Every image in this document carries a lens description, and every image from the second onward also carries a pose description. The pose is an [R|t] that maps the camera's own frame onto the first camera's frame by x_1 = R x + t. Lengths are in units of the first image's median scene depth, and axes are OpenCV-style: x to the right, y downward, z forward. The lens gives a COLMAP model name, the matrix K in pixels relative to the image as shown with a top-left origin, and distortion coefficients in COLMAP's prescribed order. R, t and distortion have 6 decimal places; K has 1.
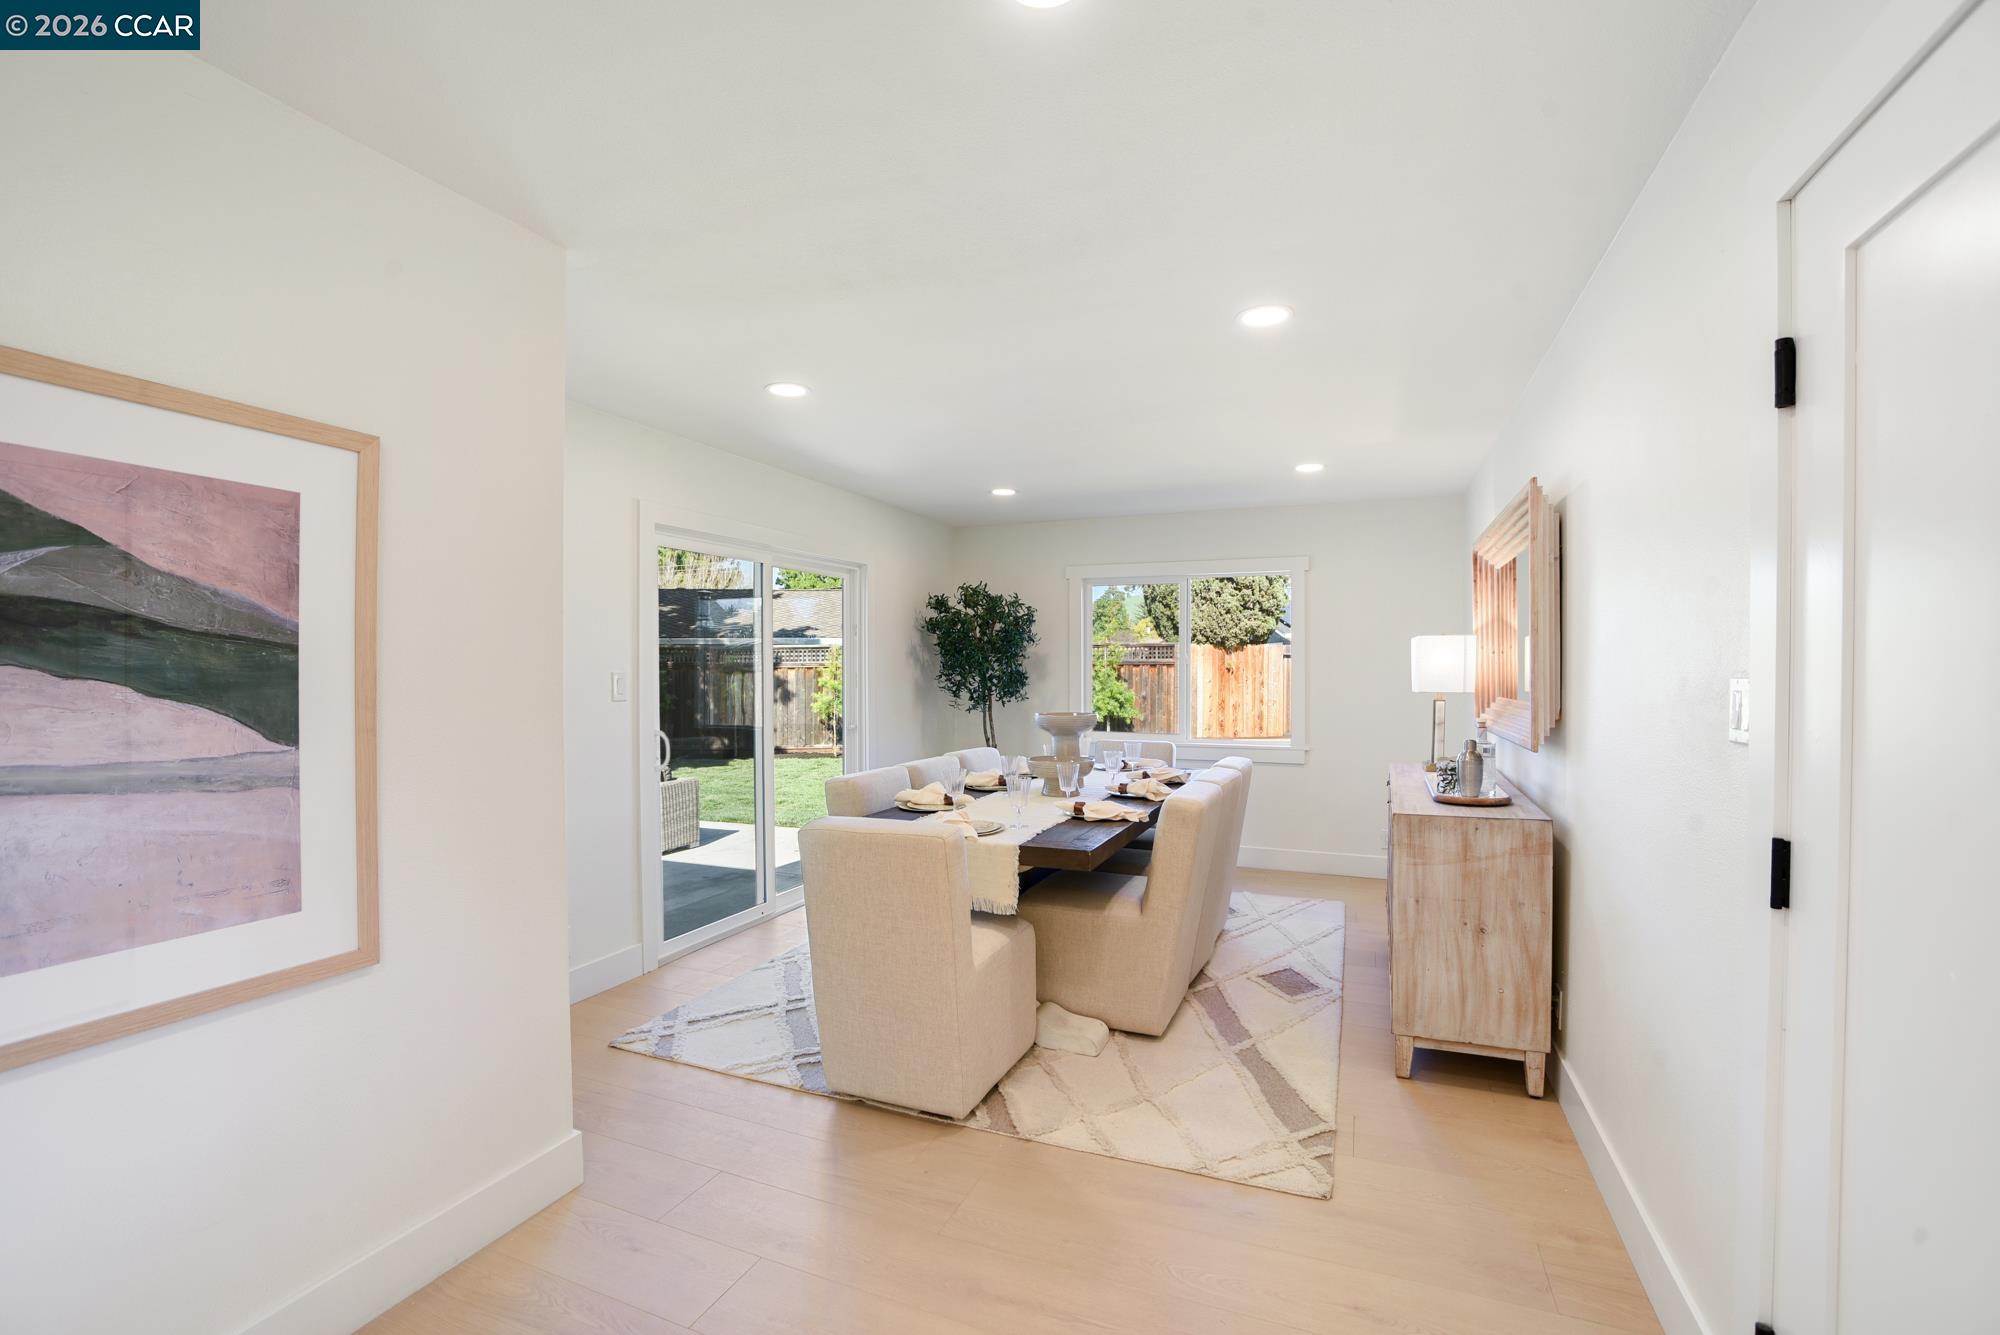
lens RADIAL K [[869.4, 0, 1001.9], [0, 869.4, 672.3], [0, 0, 1]] dist [-0.069016, 0.024798]
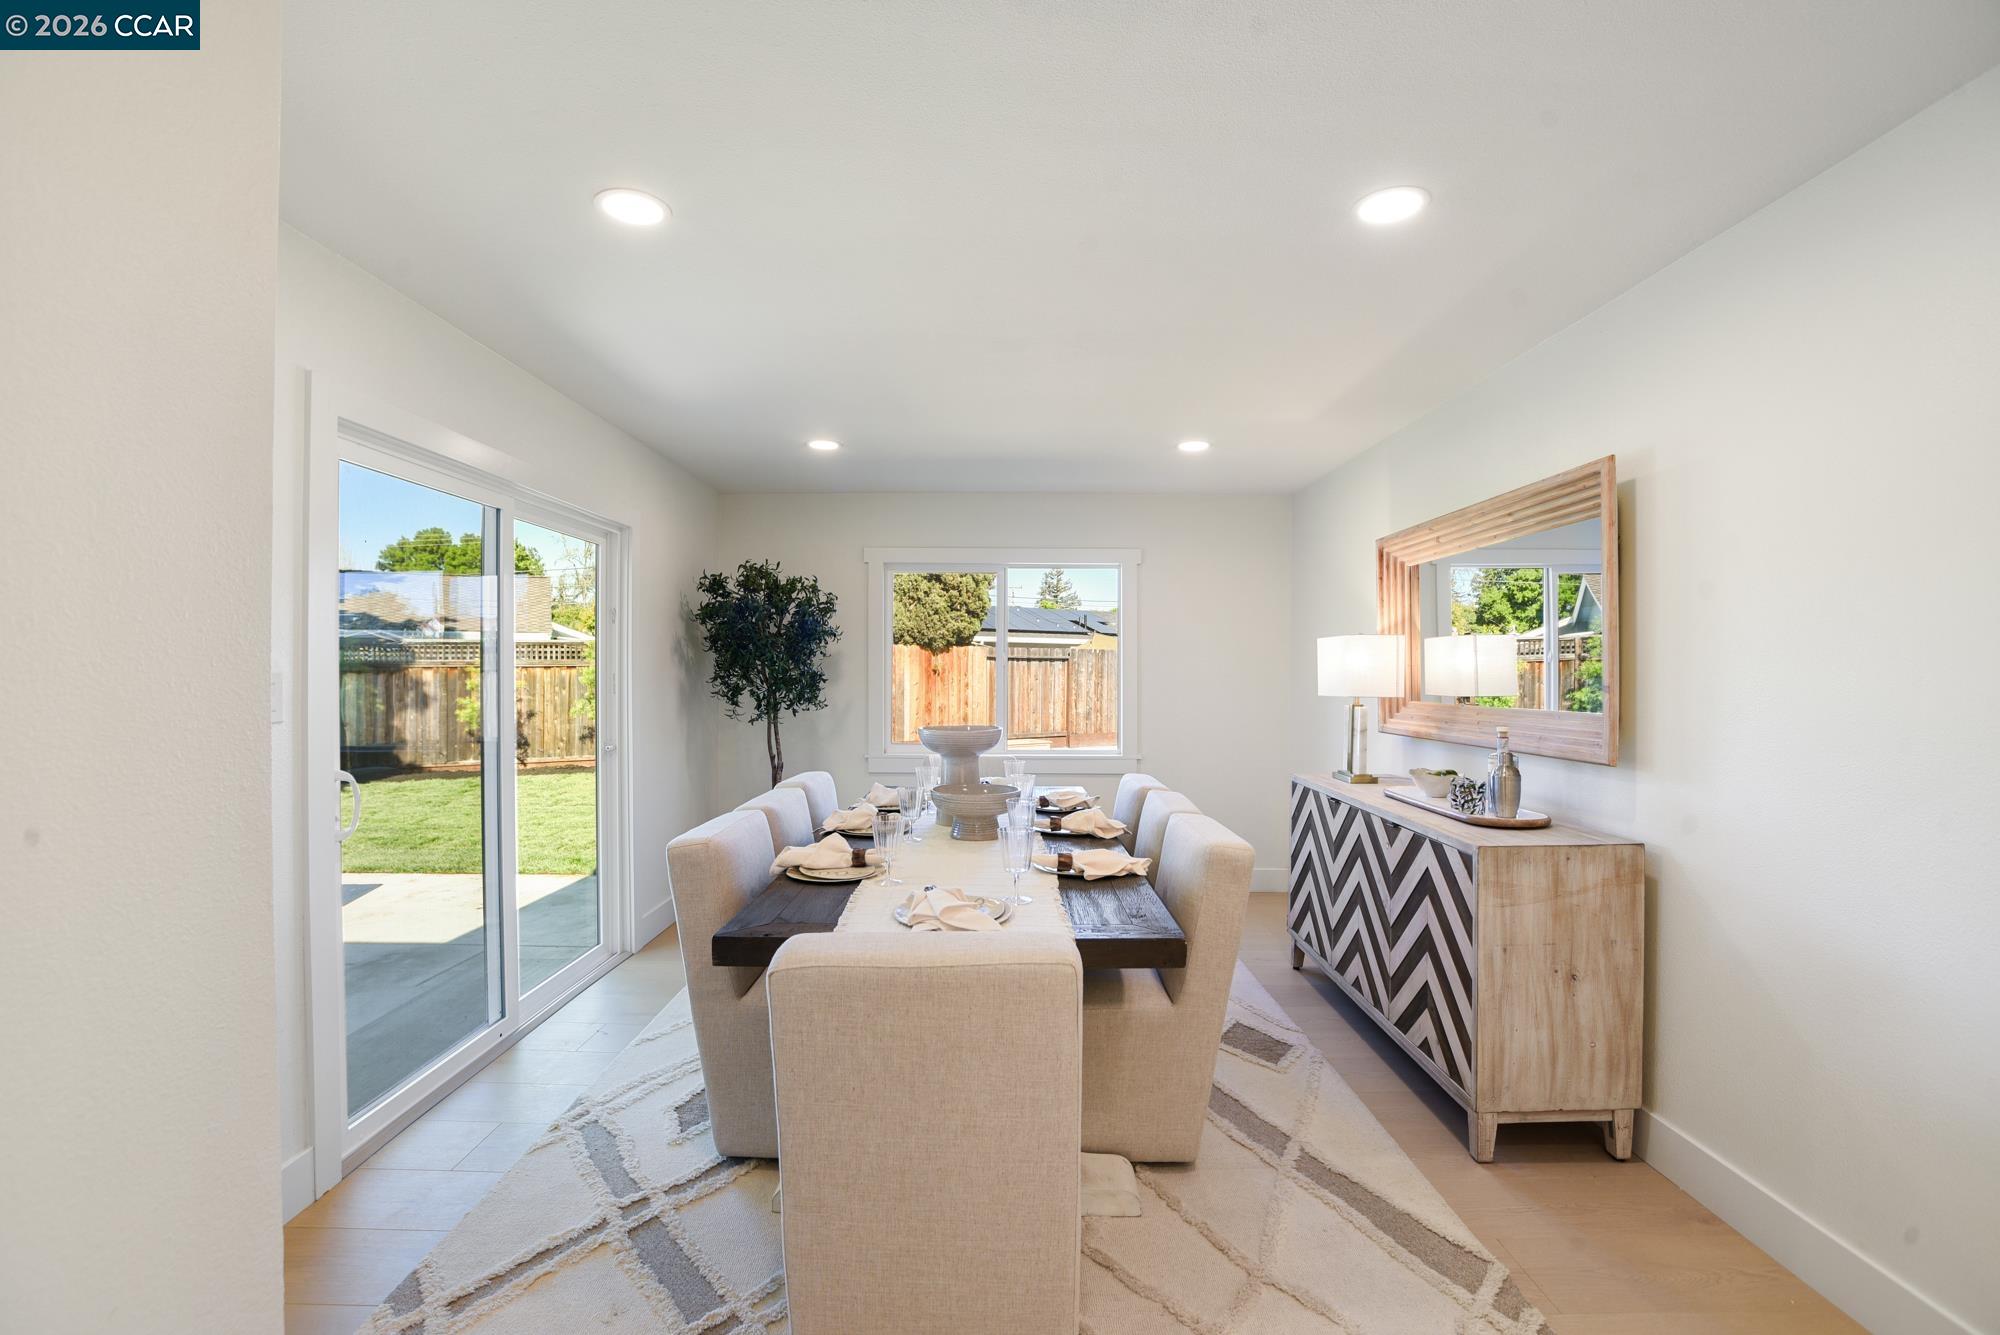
lens RADIAL K [[860.8, 0, 999.4], [0, 860.8, 671.5], [0, 0, 1]] dist [-0.068298, 0.024536]
pose [[0.924261, 0.003473, 0.381744, -0.128862], [-0.002549, 0.999992, -0.002927, -0.000100], [-0.381752, 0.001732, 0.924263, 0.195691]]
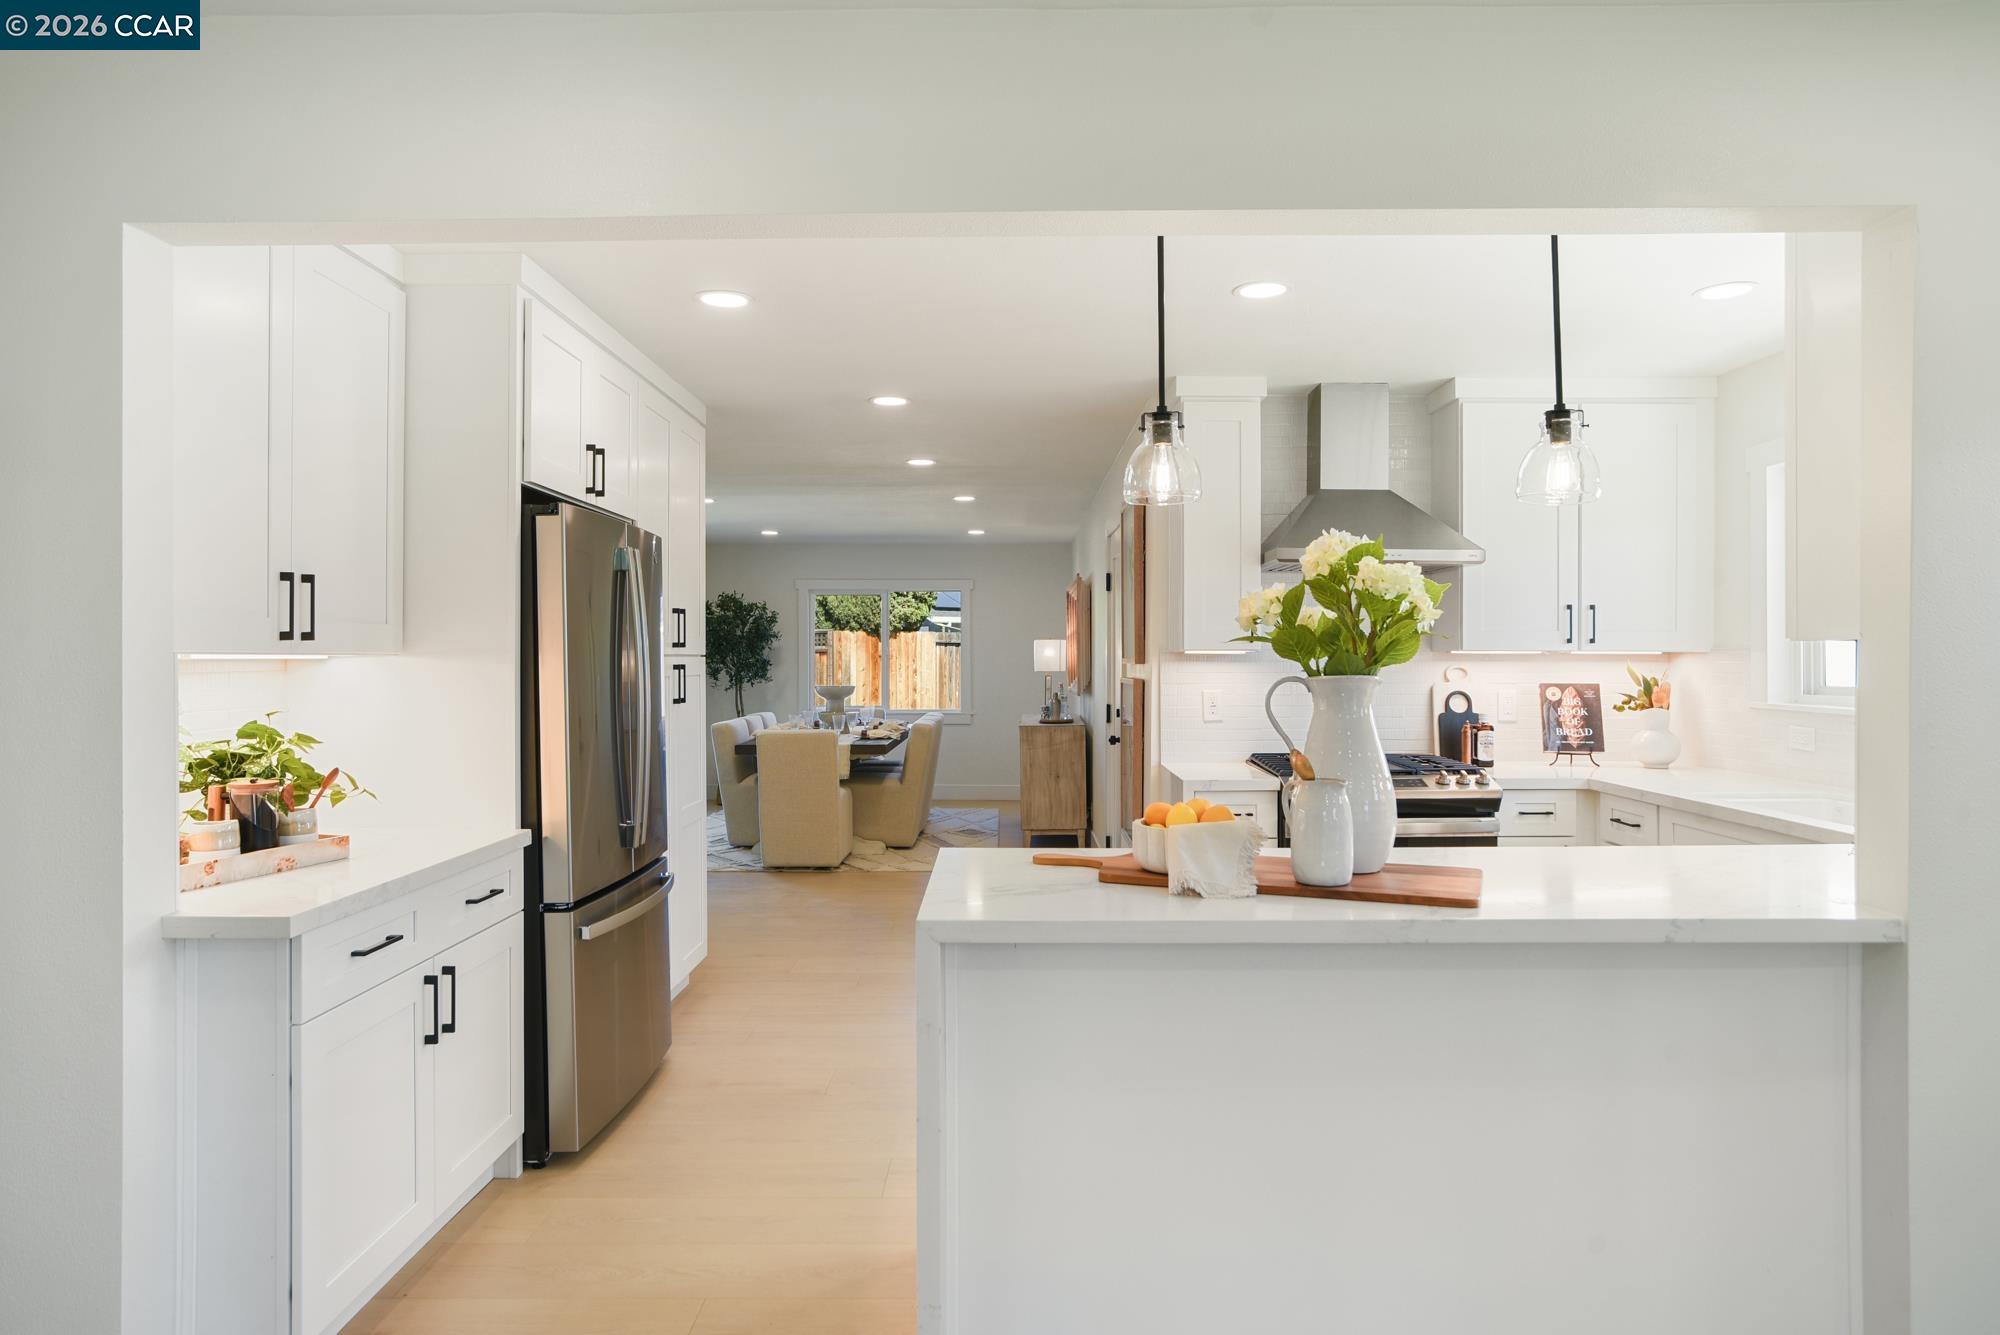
lens RADIAL K [[1167.5, 0, 1001.1], [0, 1167.5, 652.7], [0, 0, 1]] dist [-0.047526, -0.000068]
pose [[0.926251, 0.000786, 0.376906, -0.318618], [0.001573, 0.999981, -0.005950, -0.000798], [-0.376903, 0.006104, 0.926232, -0.781790]]
